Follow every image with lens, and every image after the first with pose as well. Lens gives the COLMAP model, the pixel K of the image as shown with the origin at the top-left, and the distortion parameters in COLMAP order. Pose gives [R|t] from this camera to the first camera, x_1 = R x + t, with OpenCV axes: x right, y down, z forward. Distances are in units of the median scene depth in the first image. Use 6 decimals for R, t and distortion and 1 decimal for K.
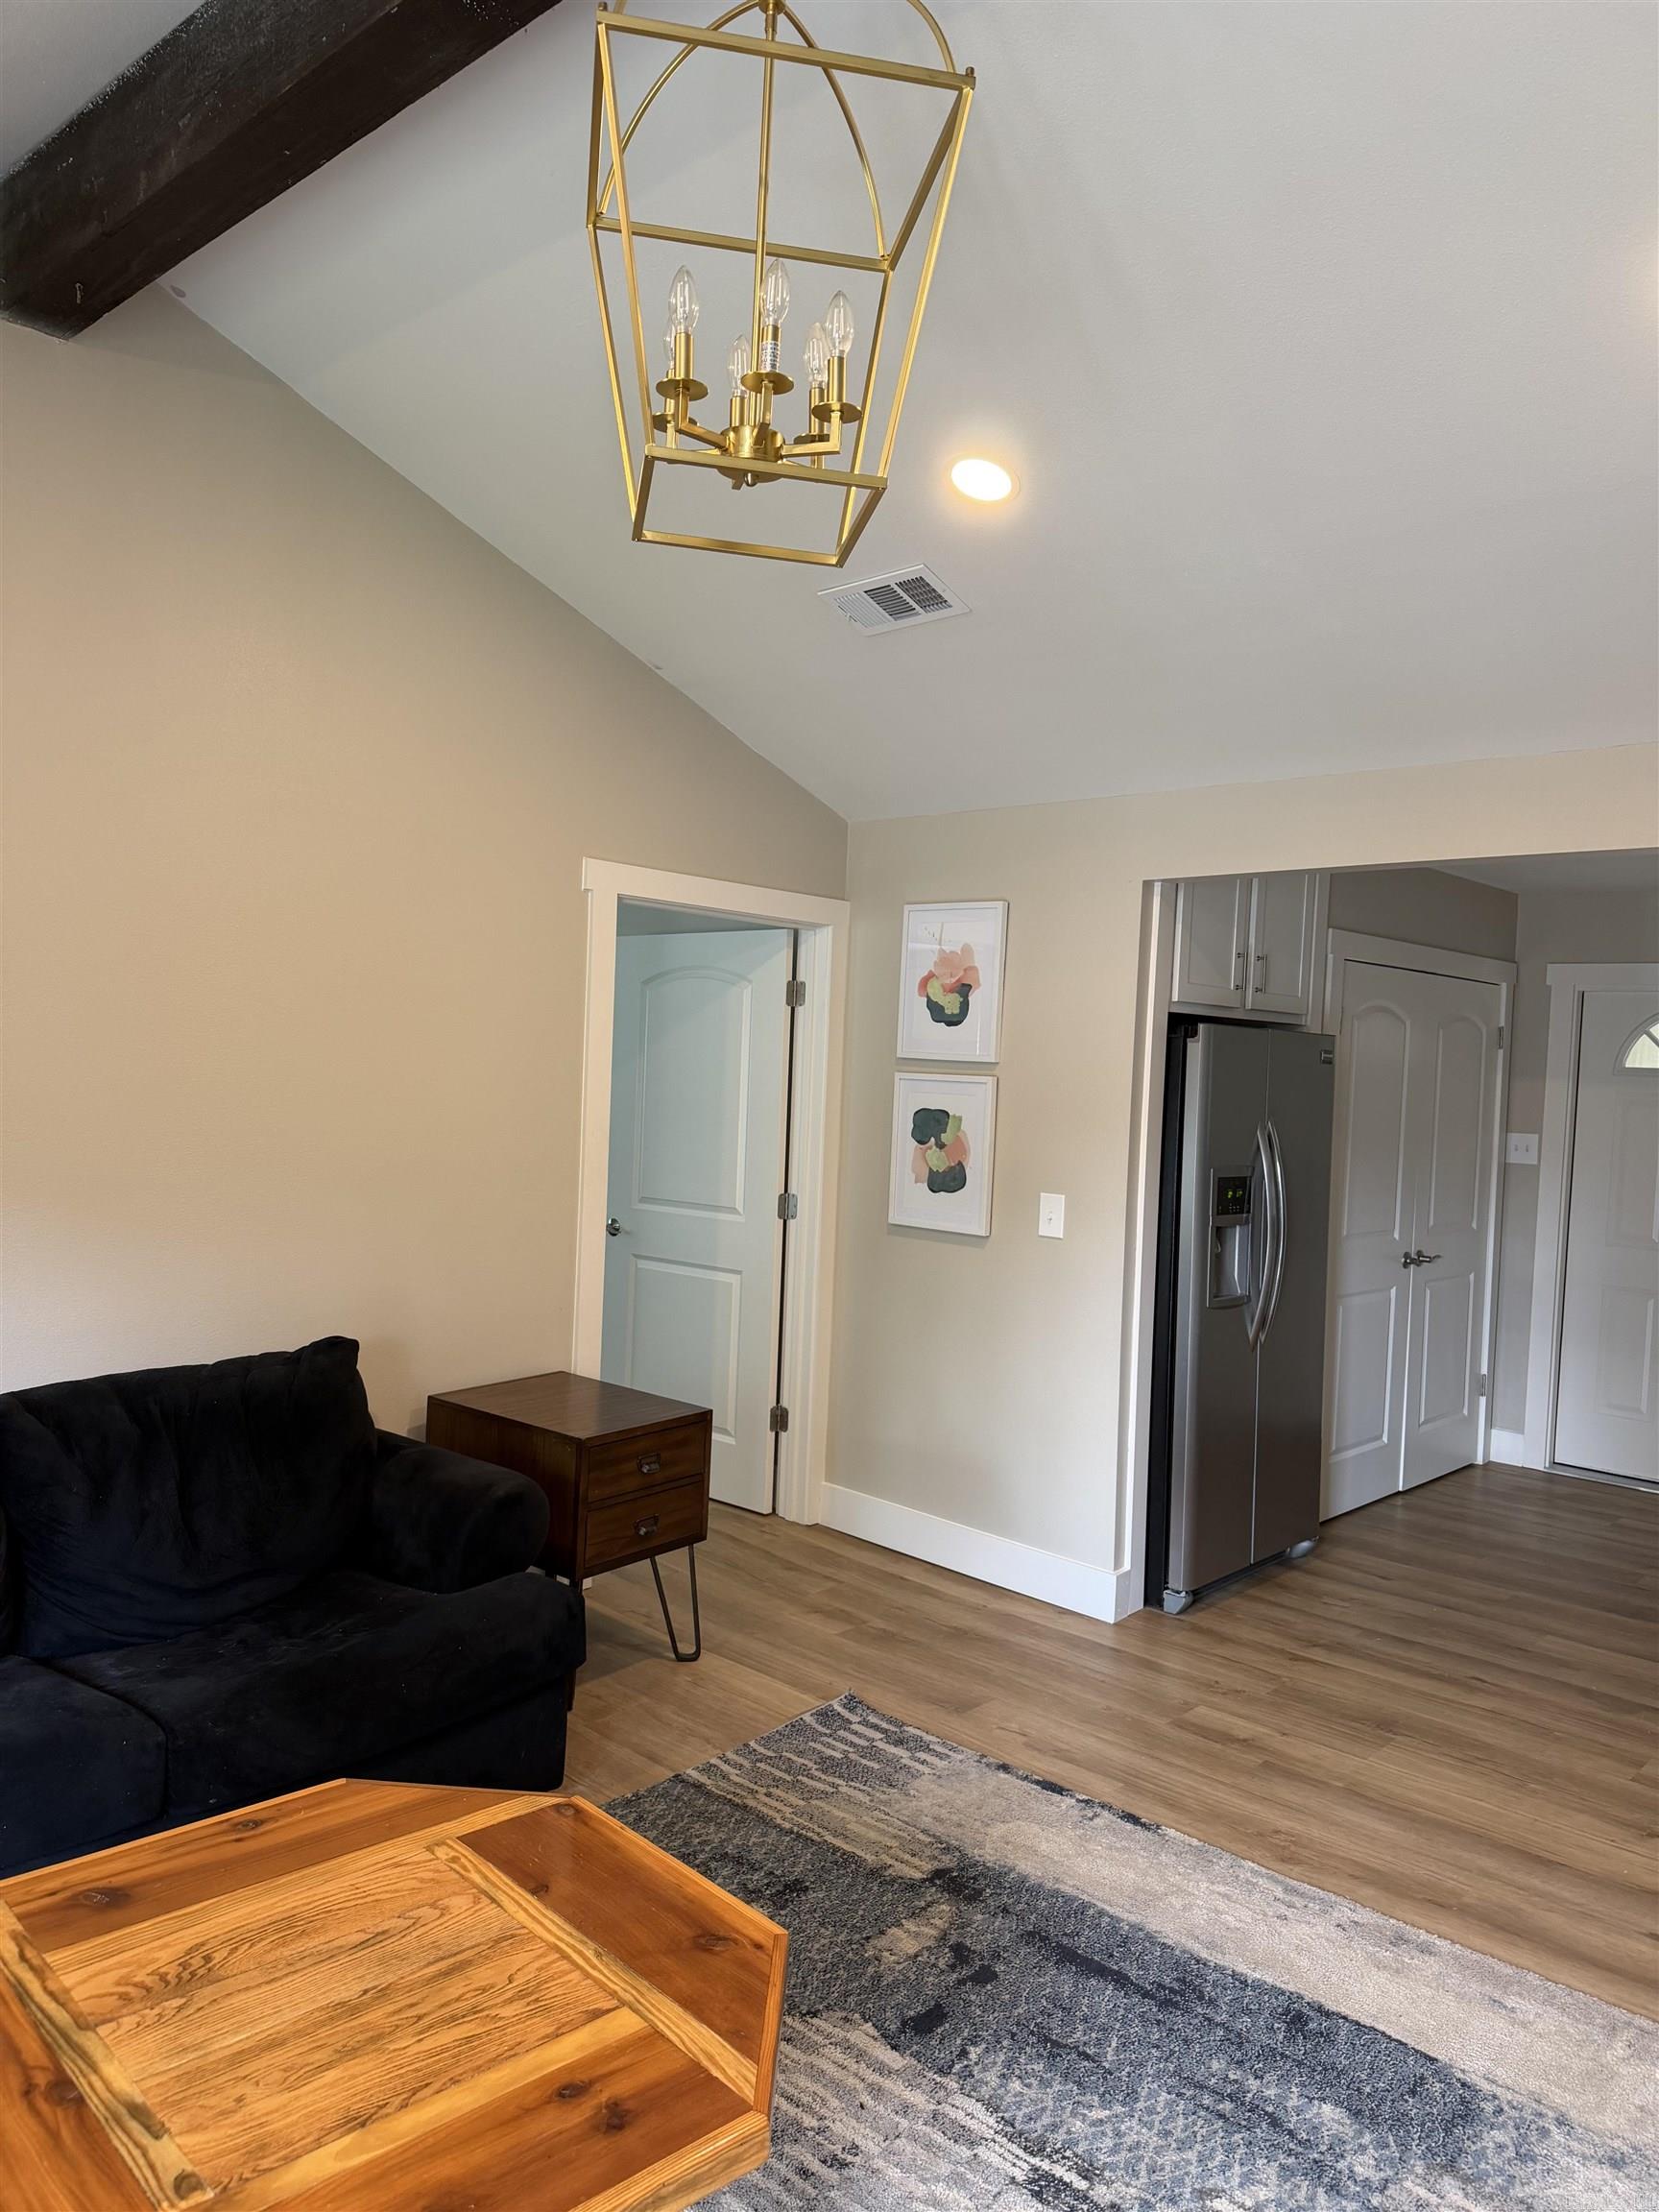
lens RADIAL K [[1576.4, 0, 829.5], [0, 1576.4, 1106.0], [0, 0, 1]] dist [-0.003338, 0.006679]
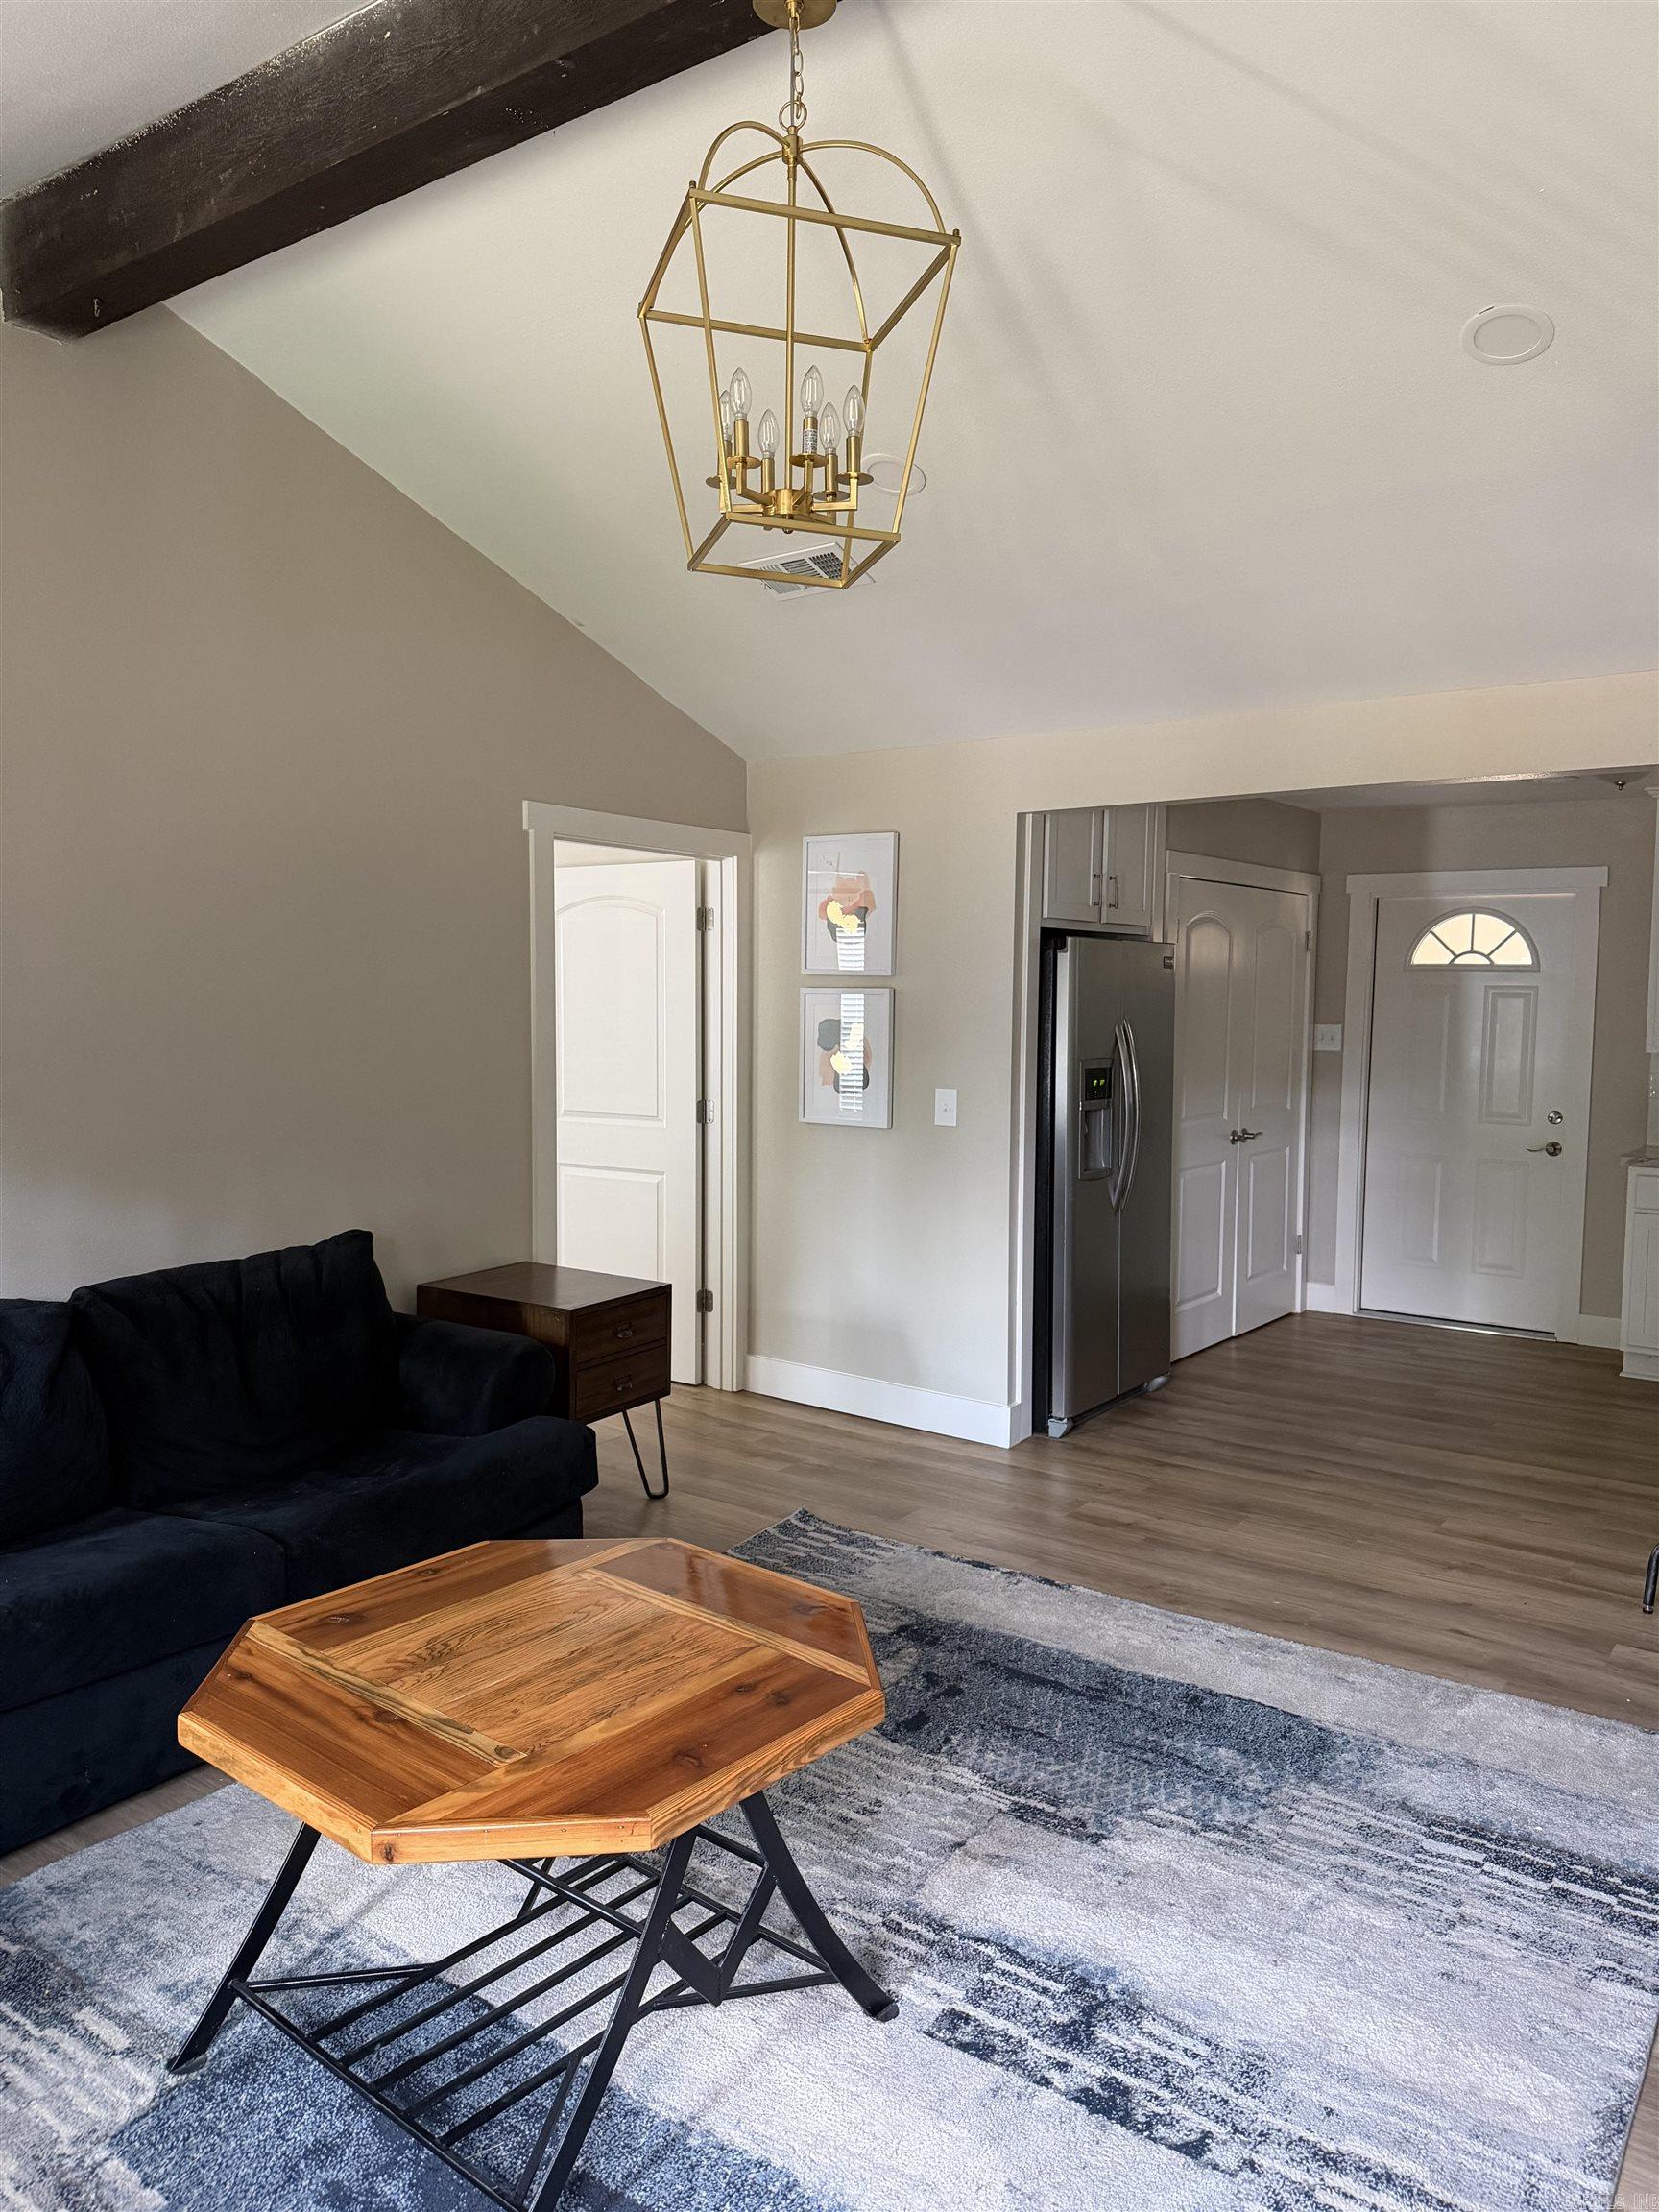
lens RADIAL K [[1562.7, 0, 829.5], [0, 1562.7, 1106.0], [0, 0, 1]] dist [0.109539, -0.161448]
pose [[0.992617, -0.040268, 0.114414, -0.106491], [0.034516, 0.998060, 0.051815, 0.009458], [-0.116278, -0.047483, 0.992081, -0.193903]]
